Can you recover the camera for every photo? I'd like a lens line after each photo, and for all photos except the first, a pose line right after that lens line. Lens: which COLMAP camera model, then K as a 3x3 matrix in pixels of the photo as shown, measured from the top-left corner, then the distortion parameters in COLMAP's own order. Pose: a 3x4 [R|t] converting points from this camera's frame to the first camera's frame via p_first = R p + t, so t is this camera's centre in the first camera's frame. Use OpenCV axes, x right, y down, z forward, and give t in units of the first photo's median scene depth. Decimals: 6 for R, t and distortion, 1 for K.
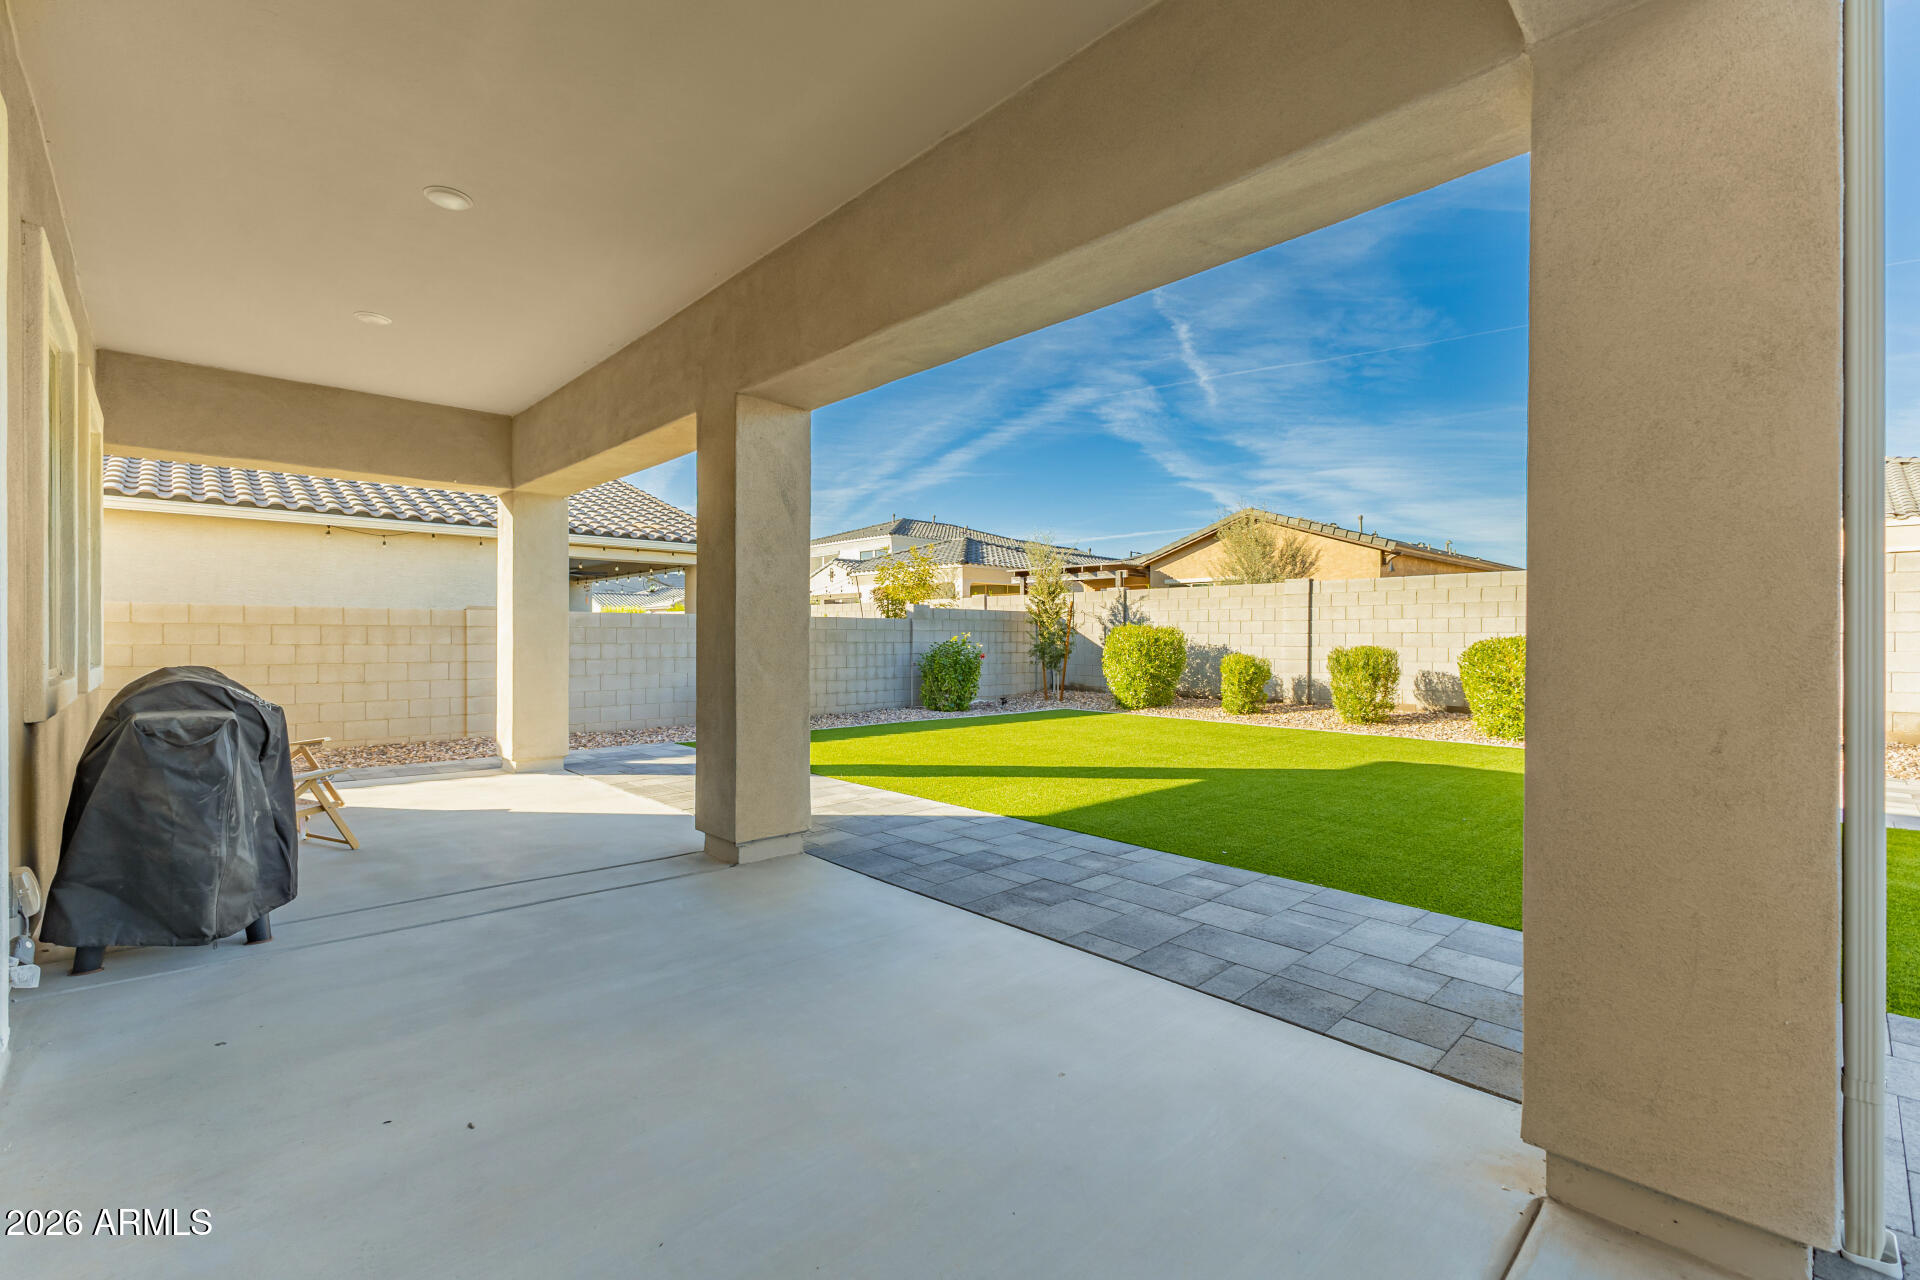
lens RADIAL K [[834.6, 0, 960.0], [0, 834.6, 640.0], [0, 0, 1]] dist [-0.000457, -0.000064]
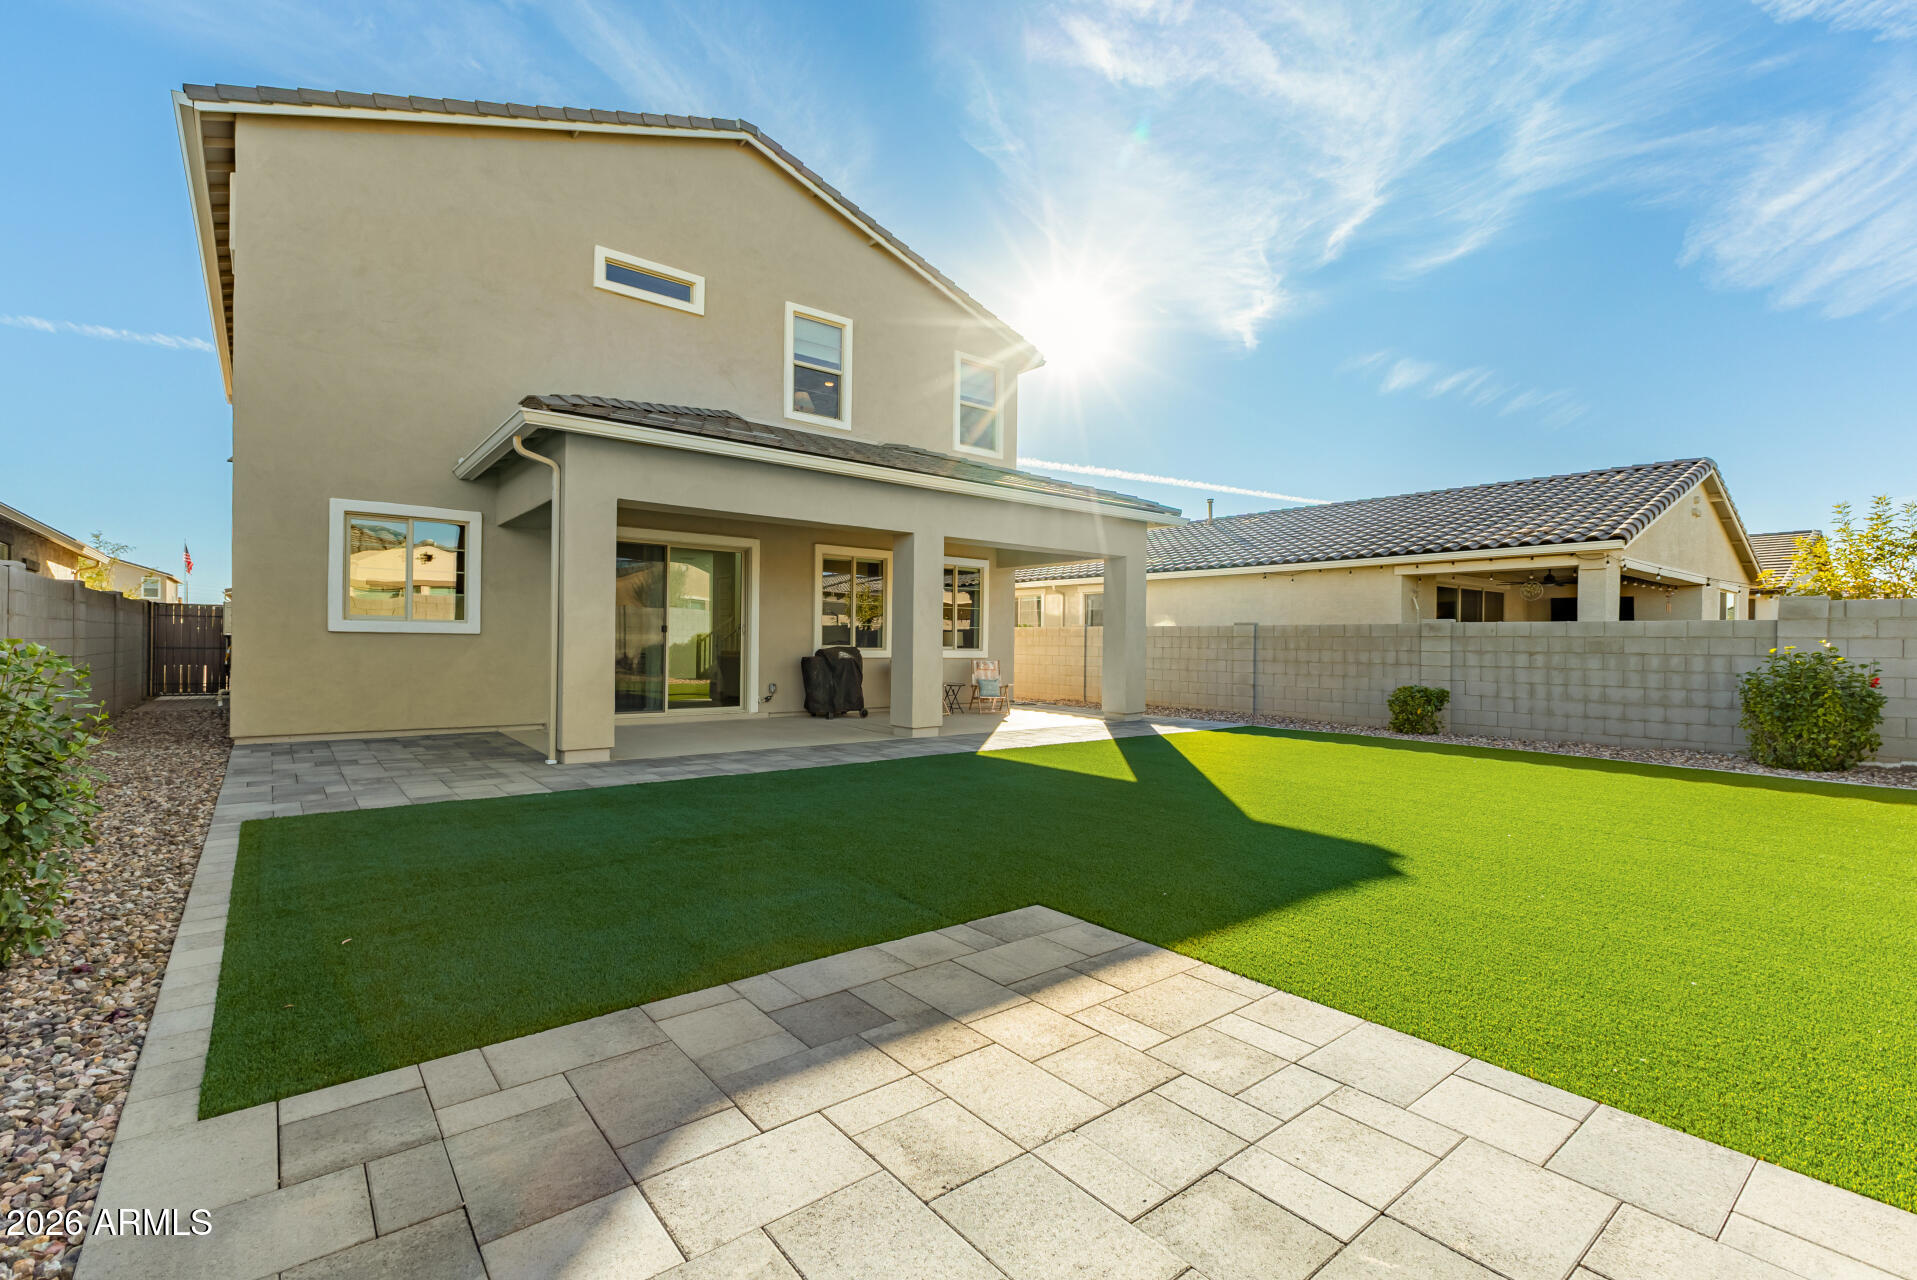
lens RADIAL K [[833.3, 0, 958.5], [0, 833.3, 640.0], [0, 0, 1]] dist [-0.000457, -0.000064]
pose [[-0.064579, -0.010984, -0.997852, 0.764638], [-0.021989, 0.999712, -0.009581, 0.012557], [0.997670, 0.021323, -0.064801, 0.511482]]
